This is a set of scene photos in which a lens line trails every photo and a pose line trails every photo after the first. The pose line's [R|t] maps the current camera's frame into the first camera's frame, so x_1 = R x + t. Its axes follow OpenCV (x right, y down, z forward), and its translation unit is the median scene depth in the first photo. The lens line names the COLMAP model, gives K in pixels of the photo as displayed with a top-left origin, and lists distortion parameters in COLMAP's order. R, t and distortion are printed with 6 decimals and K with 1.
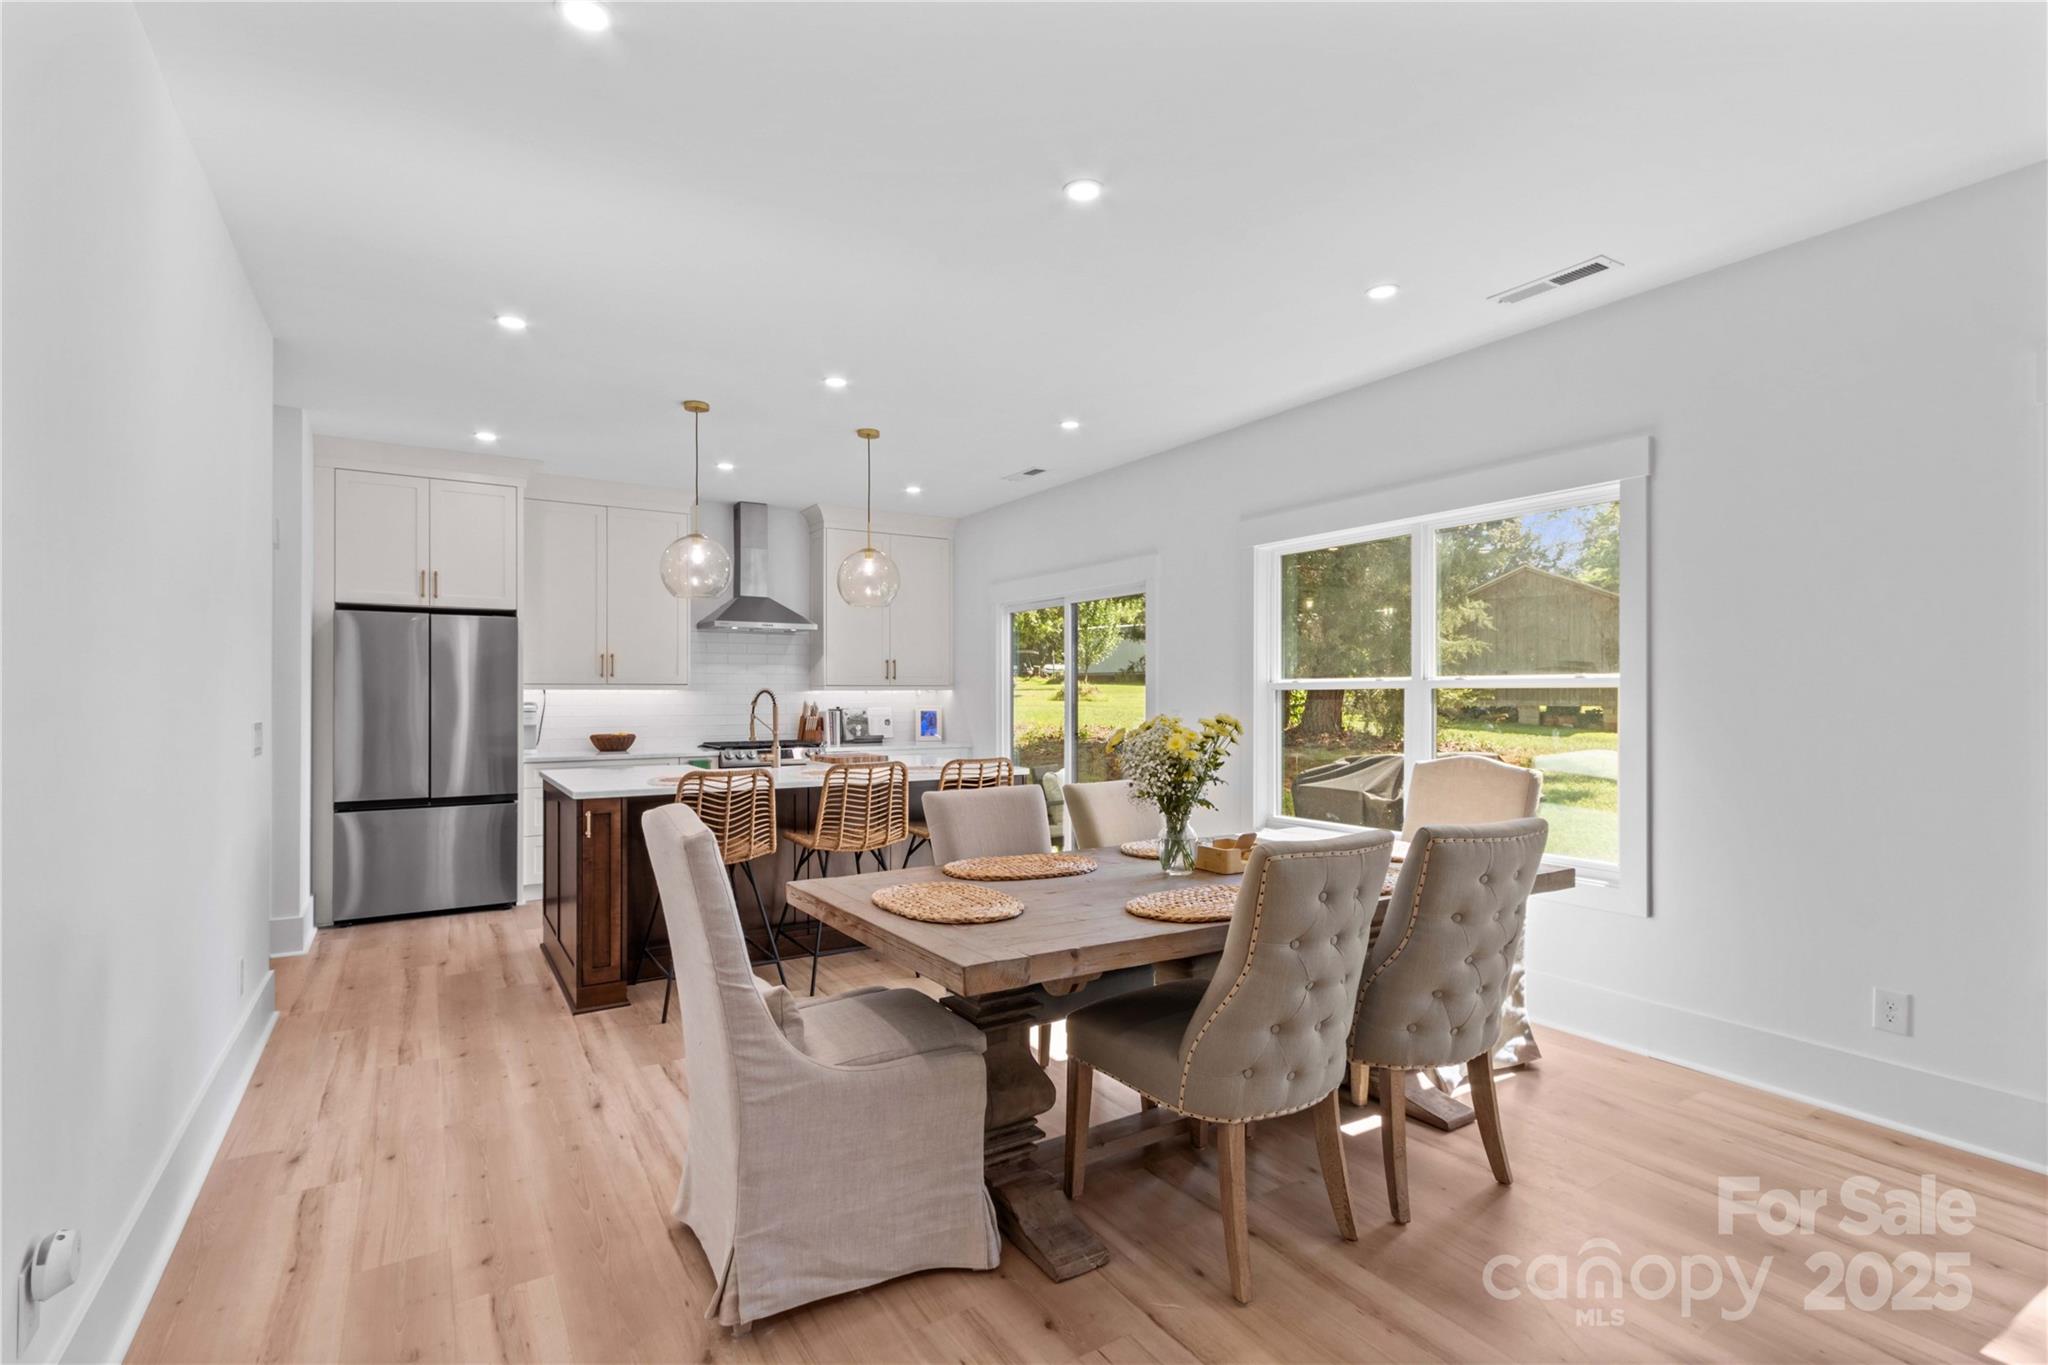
lens RADIAL K [[950.6, 0, 1011.6], [0, 950.6, 705.8], [0, 0, 1]] dist [0.004170, -0.001629]
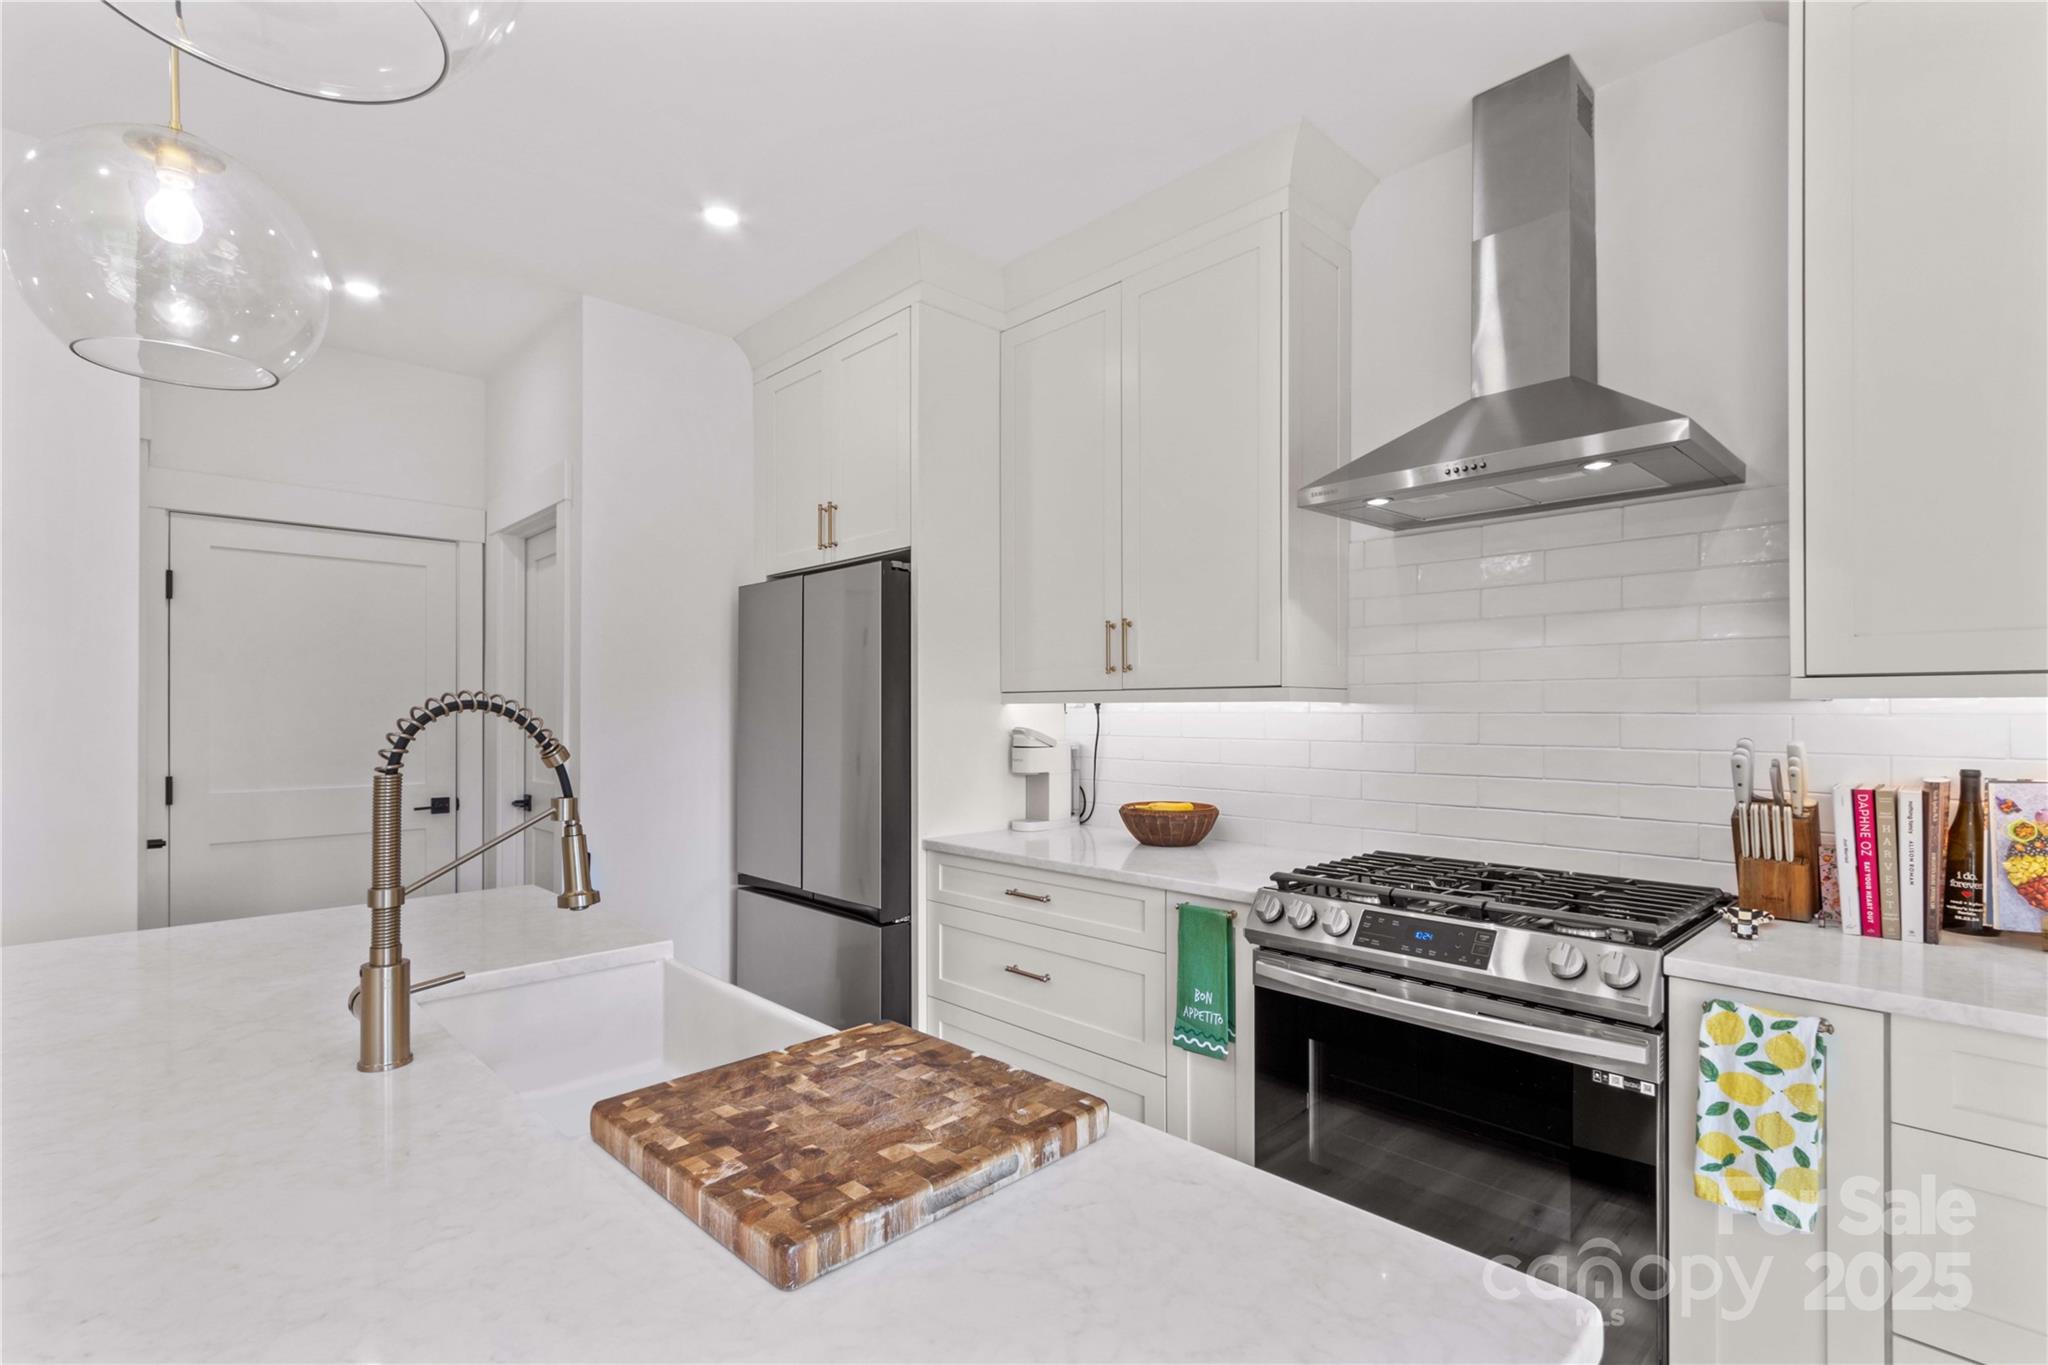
lens RADIAL K [[950.6, 0, 1011.6], [0, 950.6, 705.8], [0, 0, 1]] dist [0.004170, -0.001629]
pose [[0.195578, -0.000595, -0.980688, -0.009840], [-0.007098, 0.999973, -0.002022, -0.013155], [0.980662, 0.007357, 0.195569, 0.811562]]
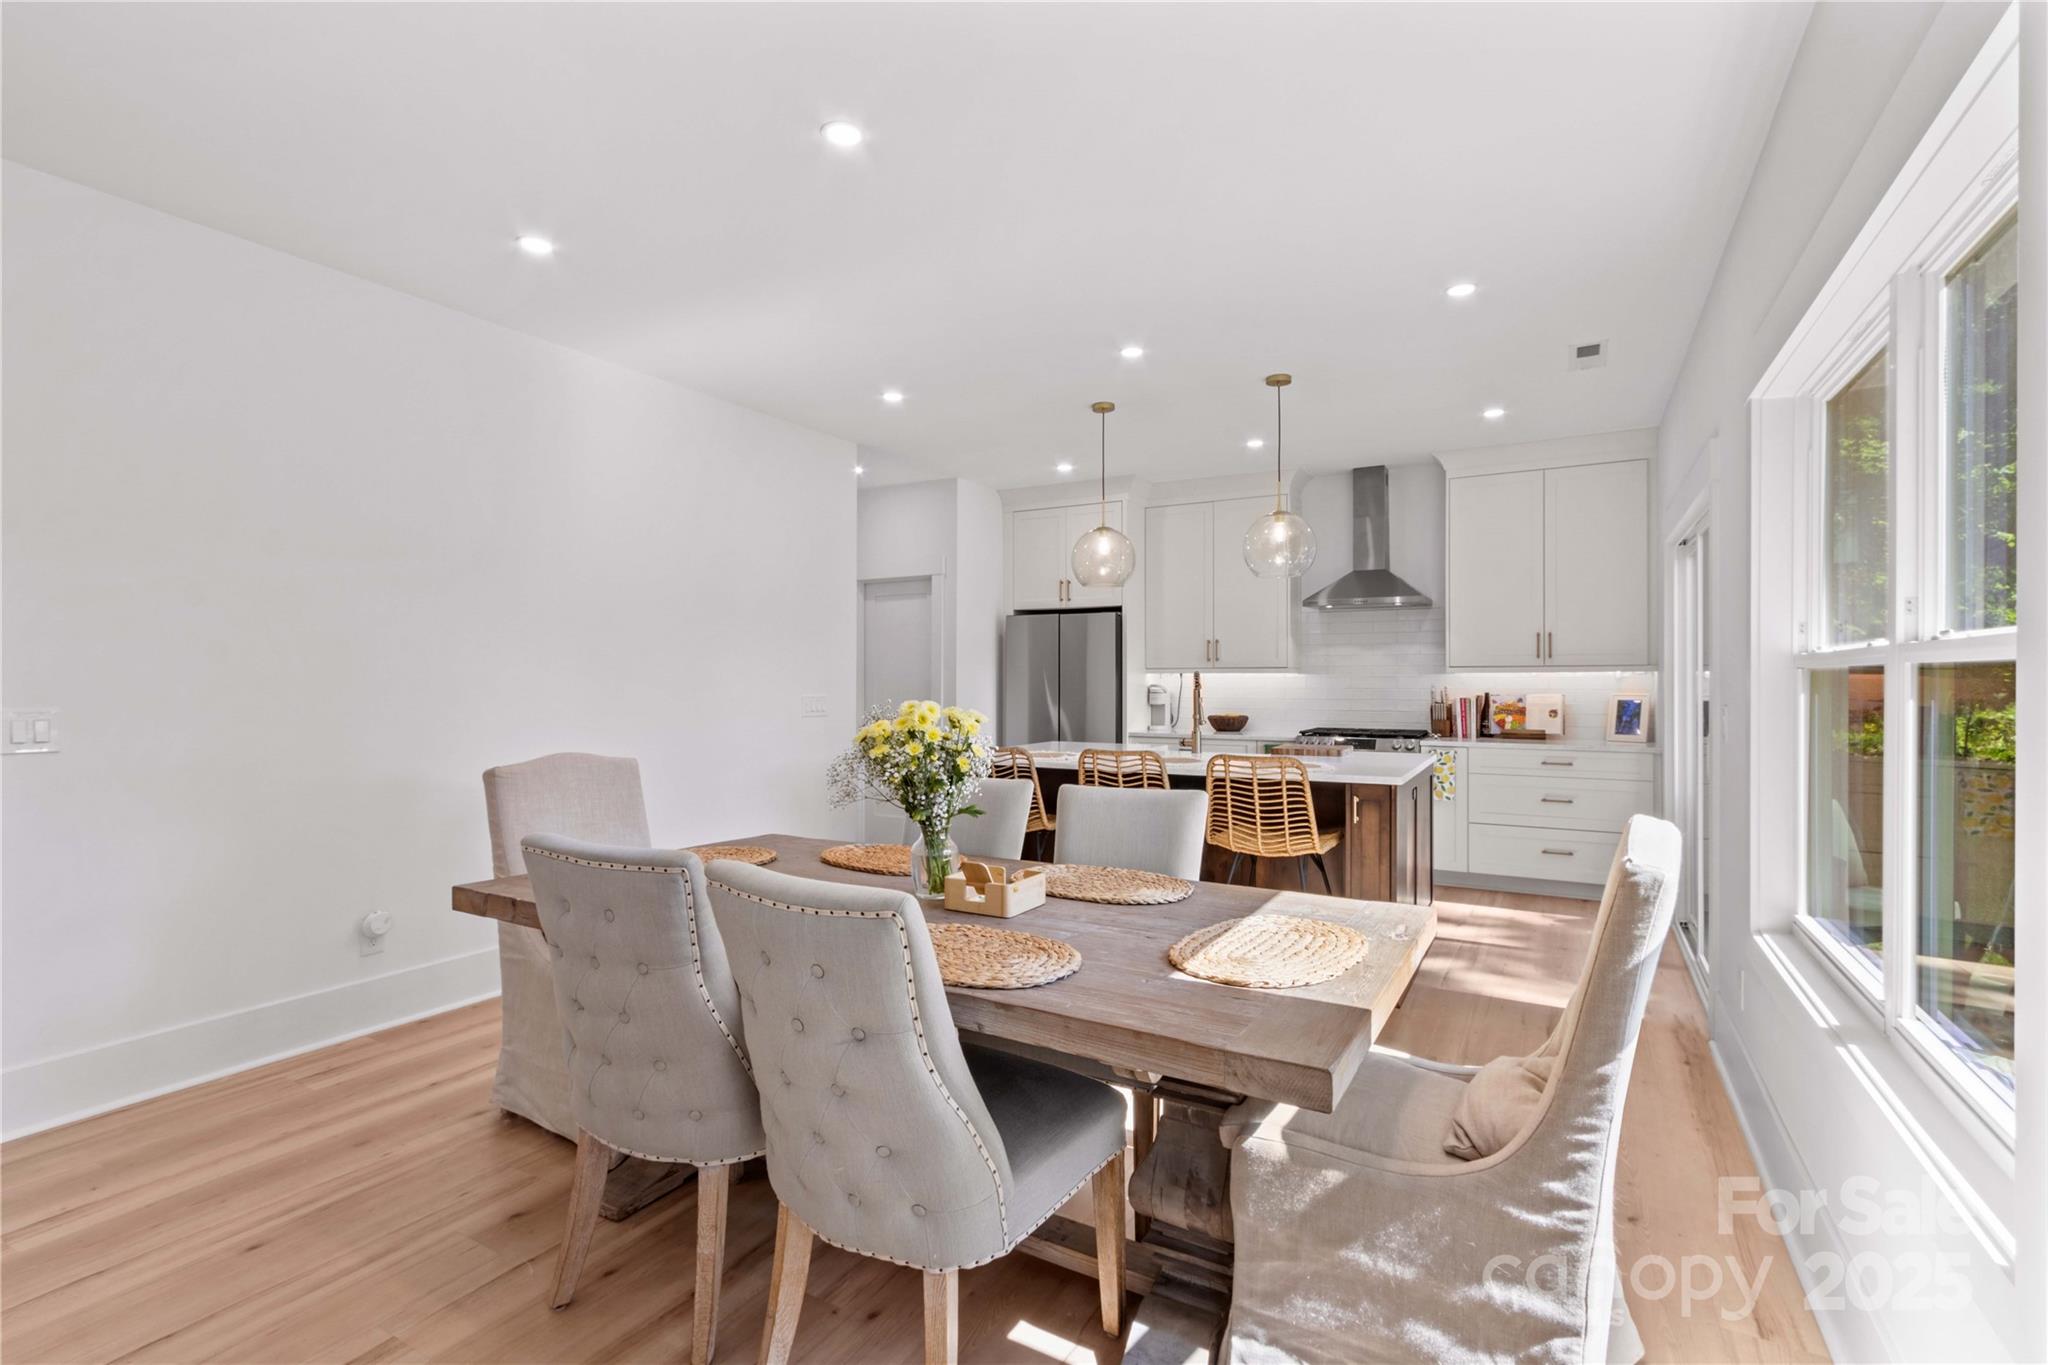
lens RADIAL K [[949.8, 0, 1002.3], [0, 949.8, 676.6], [0, 0, 1]] dist [0.018933, -0.000177]
pose [[0.467444, 0.000236, -0.884023, 0.383661], [-0.010244, 0.999934, -0.005149, -0.004649], [0.883963, 0.011463, 0.467416, 0.271602]]
